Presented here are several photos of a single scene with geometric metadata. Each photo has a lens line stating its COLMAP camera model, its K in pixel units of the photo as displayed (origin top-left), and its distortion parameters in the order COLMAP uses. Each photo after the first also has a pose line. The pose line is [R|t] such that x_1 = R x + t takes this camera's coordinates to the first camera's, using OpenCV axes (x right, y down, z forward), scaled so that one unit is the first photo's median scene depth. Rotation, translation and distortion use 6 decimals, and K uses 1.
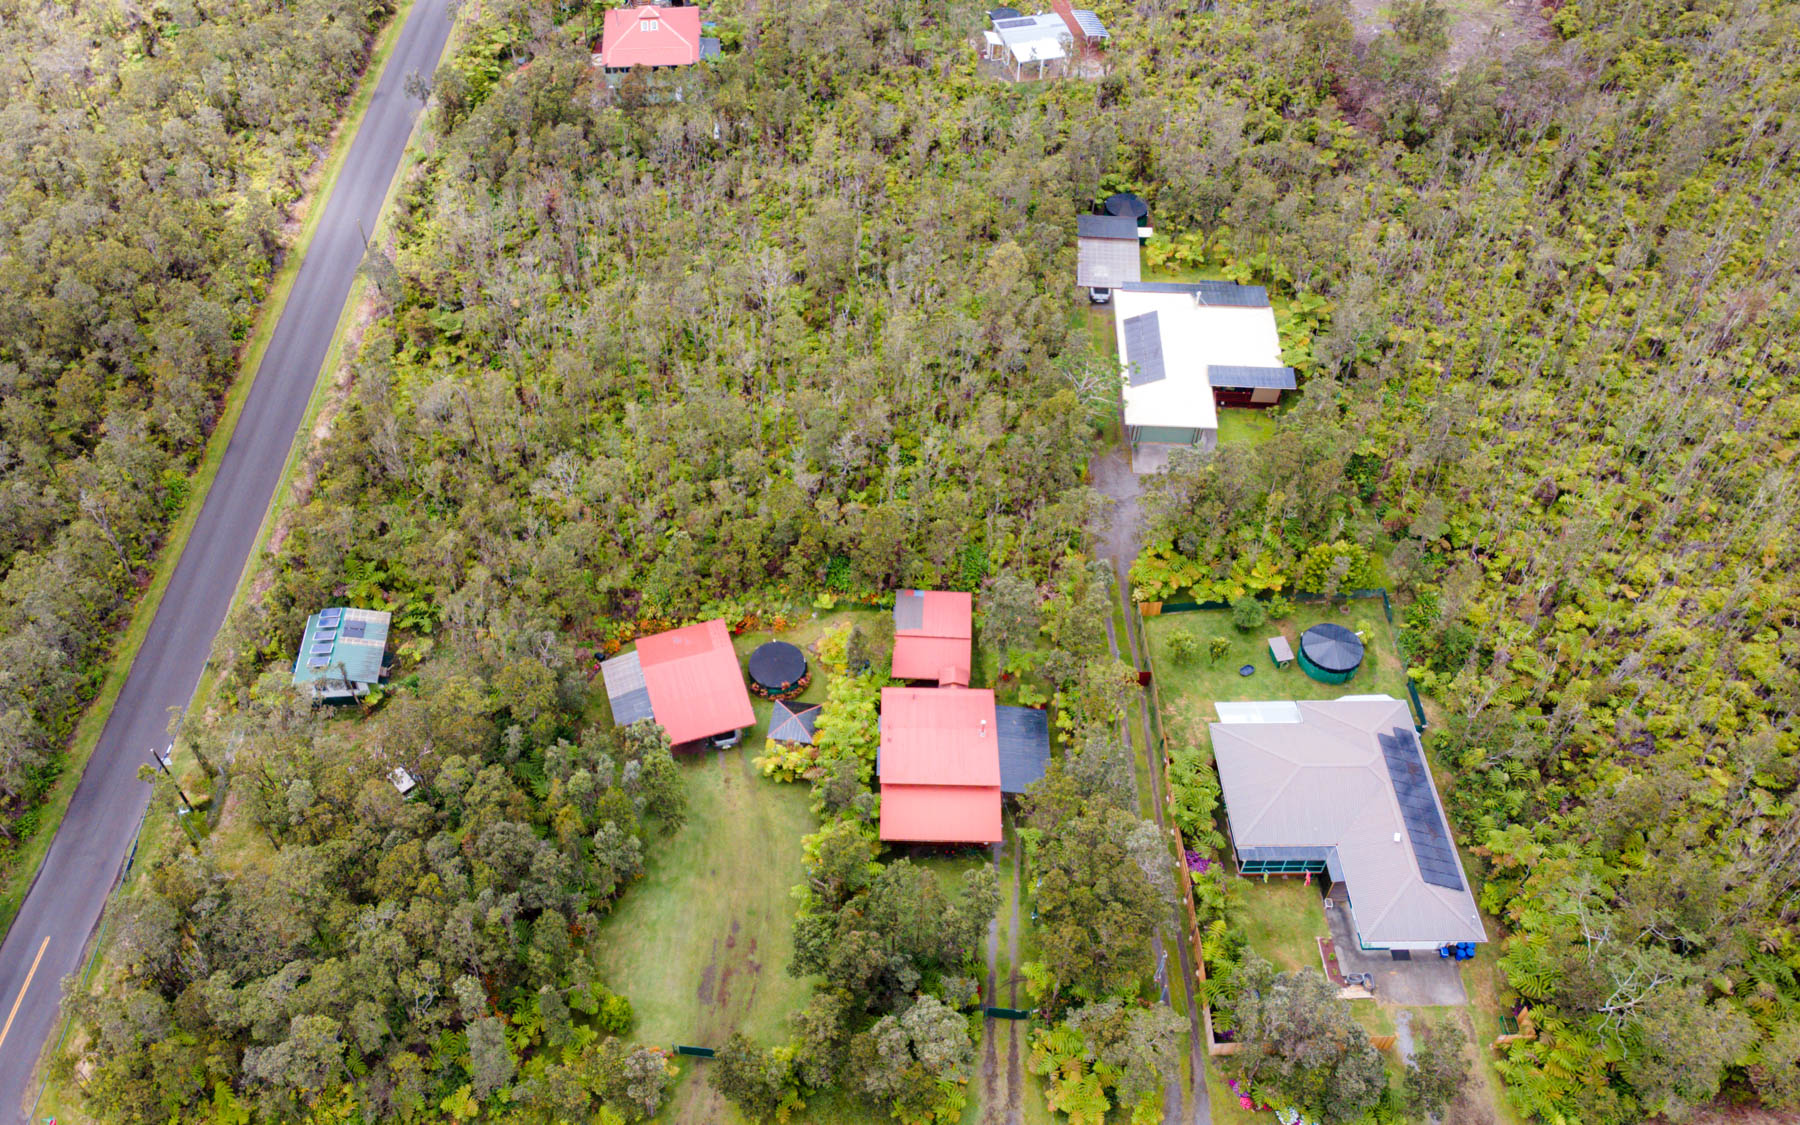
lens RADIAL K [[1464.5, 0, 856.0], [0, 1464.5, 568.7], [0, 0, 1]] dist [0.004491, 0.078956]
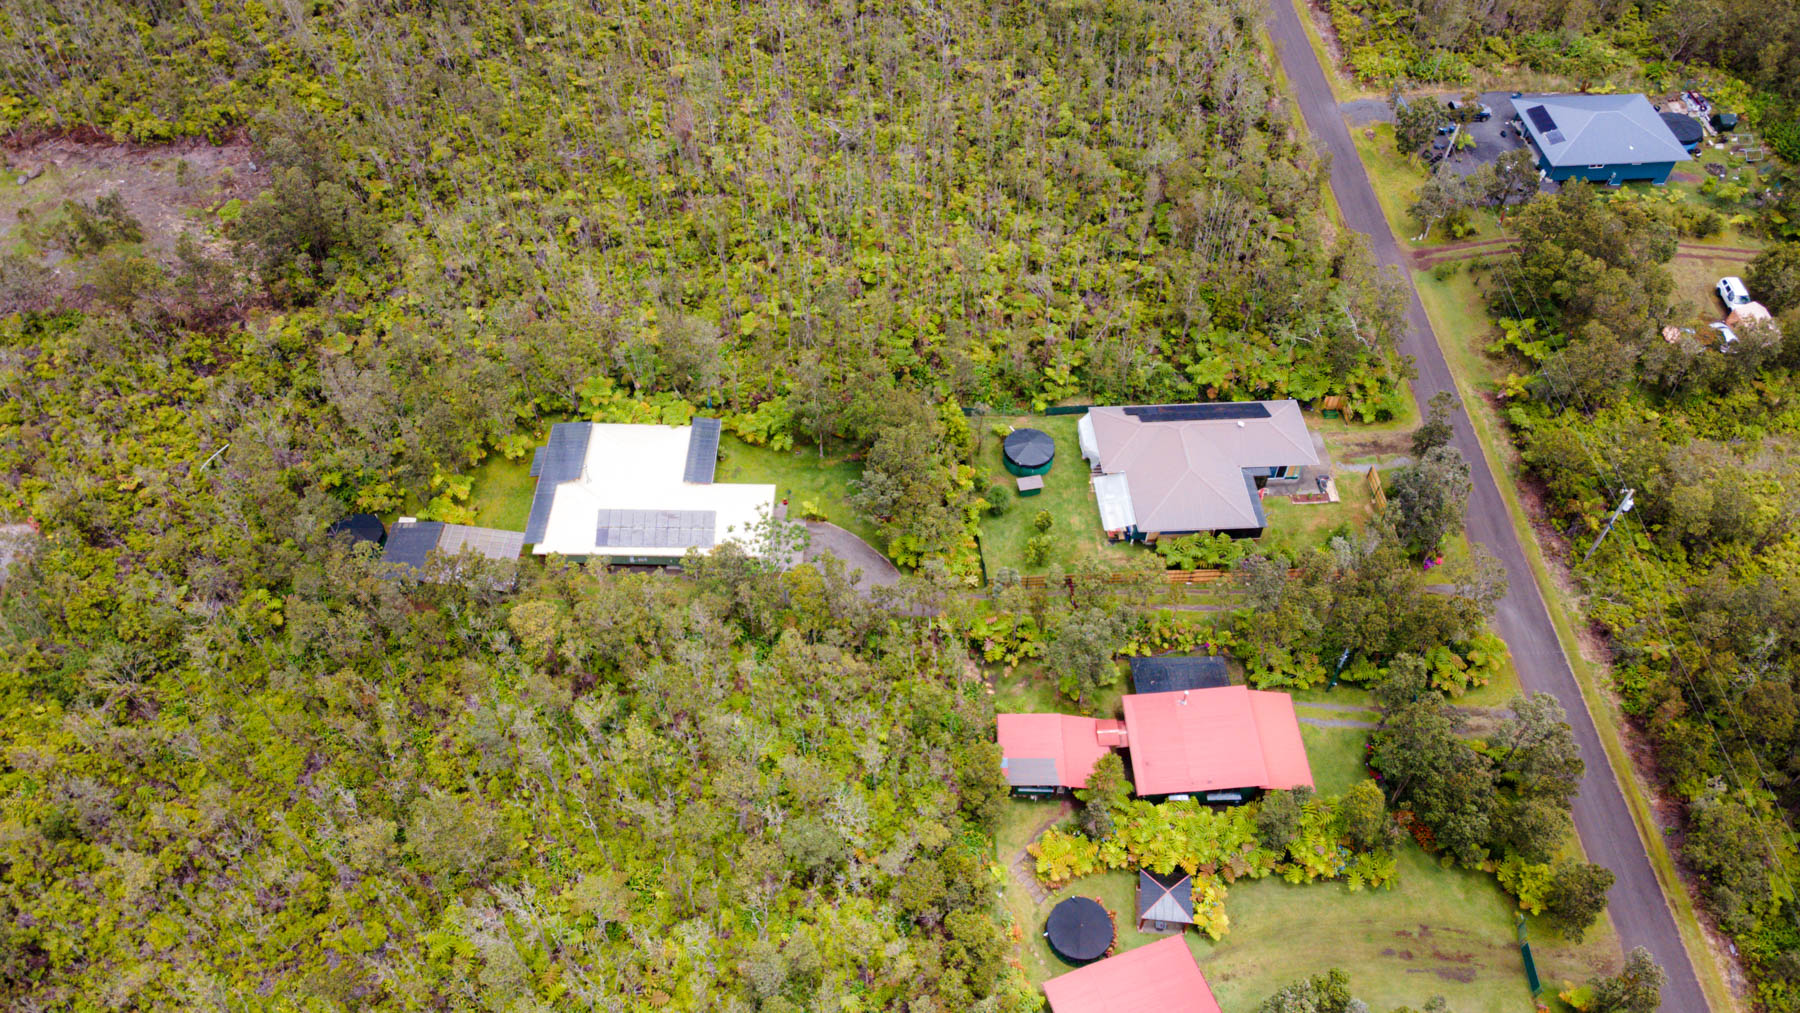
lens RADIAL K [[1293.9, 0, 928.6], [0, 1293.9, 507.6], [0, 0, 1]] dist [0.038441, -0.001620]
pose [[-0.059481, -0.765097, 0.641161, -0.350141], [0.725143, 0.408297, 0.554492, -0.528706], [-0.686025, 0.497915, 0.530519, 0.502163]]
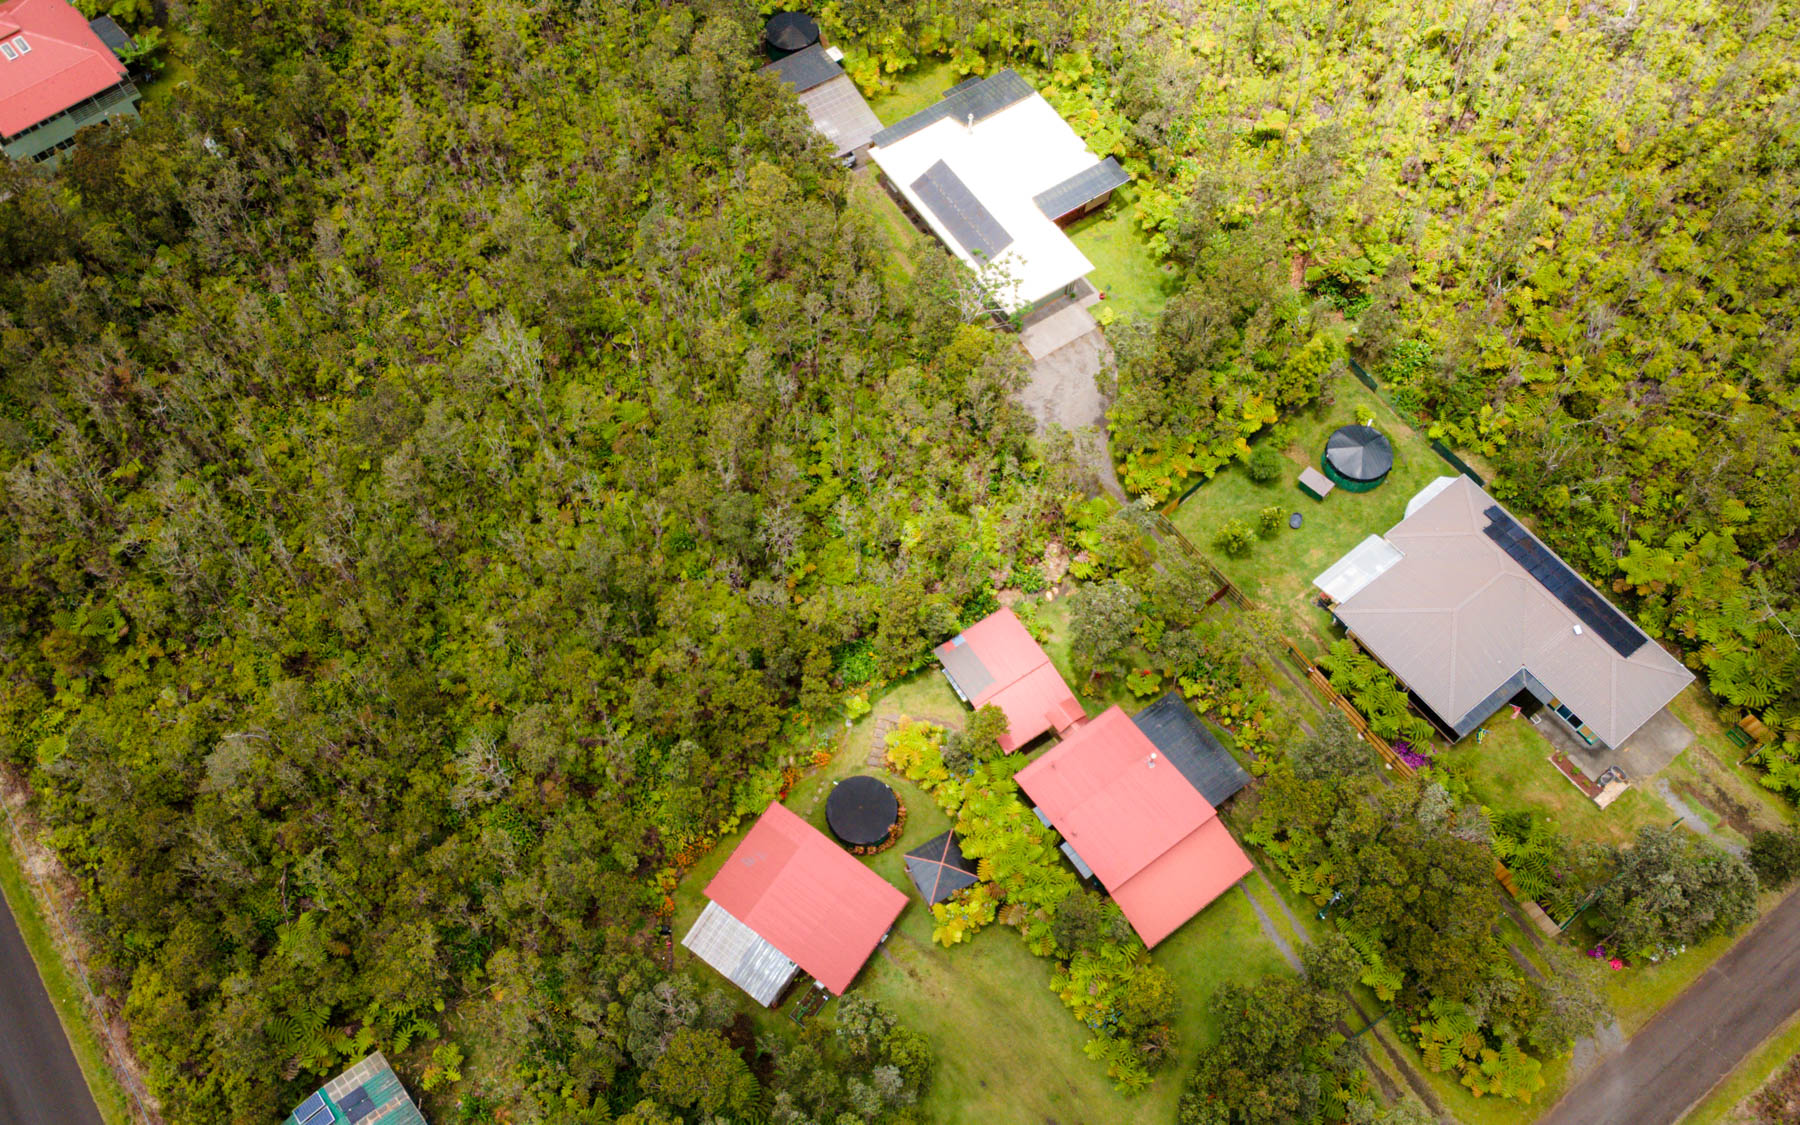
lens RADIAL K [[1475.0, 0, 900.0], [0, 1475.0, 562.5], [0, 0, 1]] dist [0.003798, 0.087460]
pose [[0.798538, -0.529476, 0.286344, -0.193400], [0.445142, 0.839646, 0.311197, -0.286805], [-0.405199, -0.121039, 0.906181, 0.258080]]
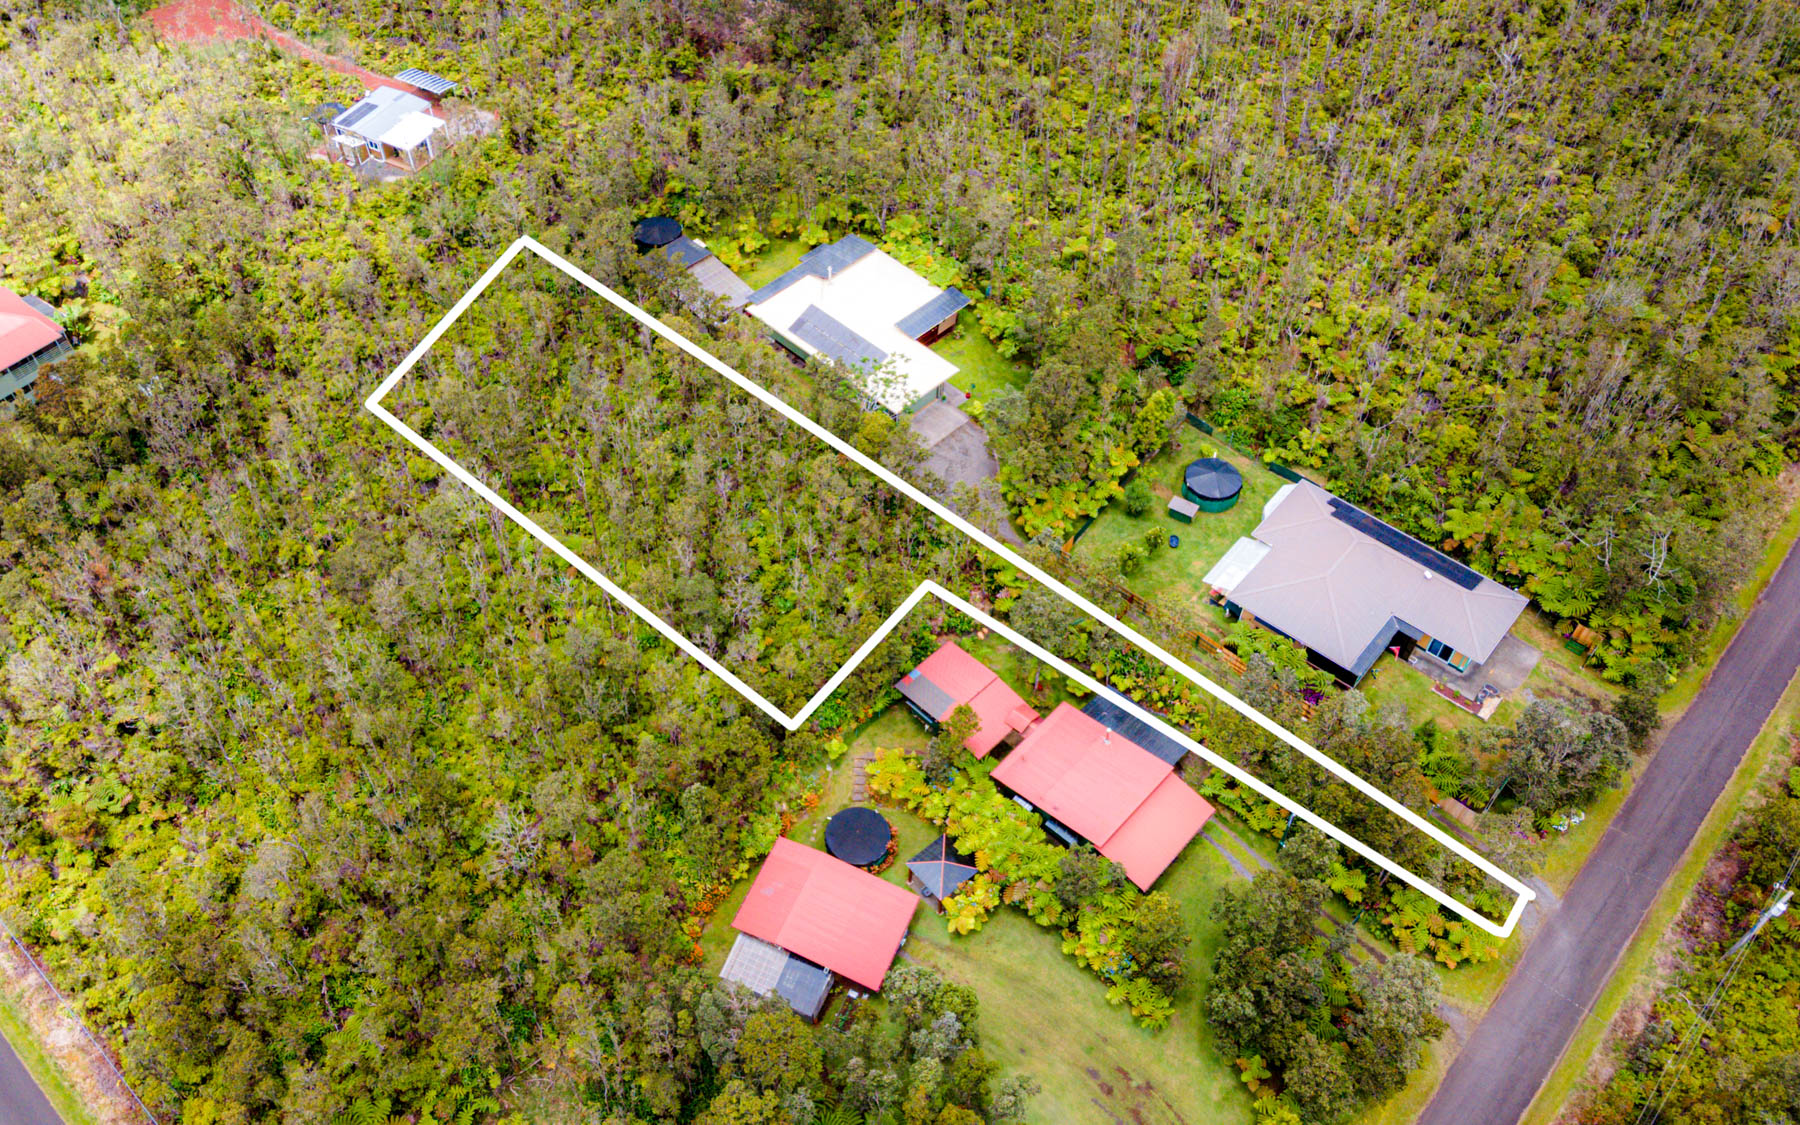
lens RADIAL K [[1466.1, 0, 873.2], [0, 1466.1, 565.2], [0, 0, 1]] dist [0.043201, -0.000702]
pose [[0.660503, -0.567404, 0.491720, -0.380933], [0.551966, 0.810914, 0.194300, -0.227647], [-0.508989, 0.143077, 0.848799, 0.212429]]
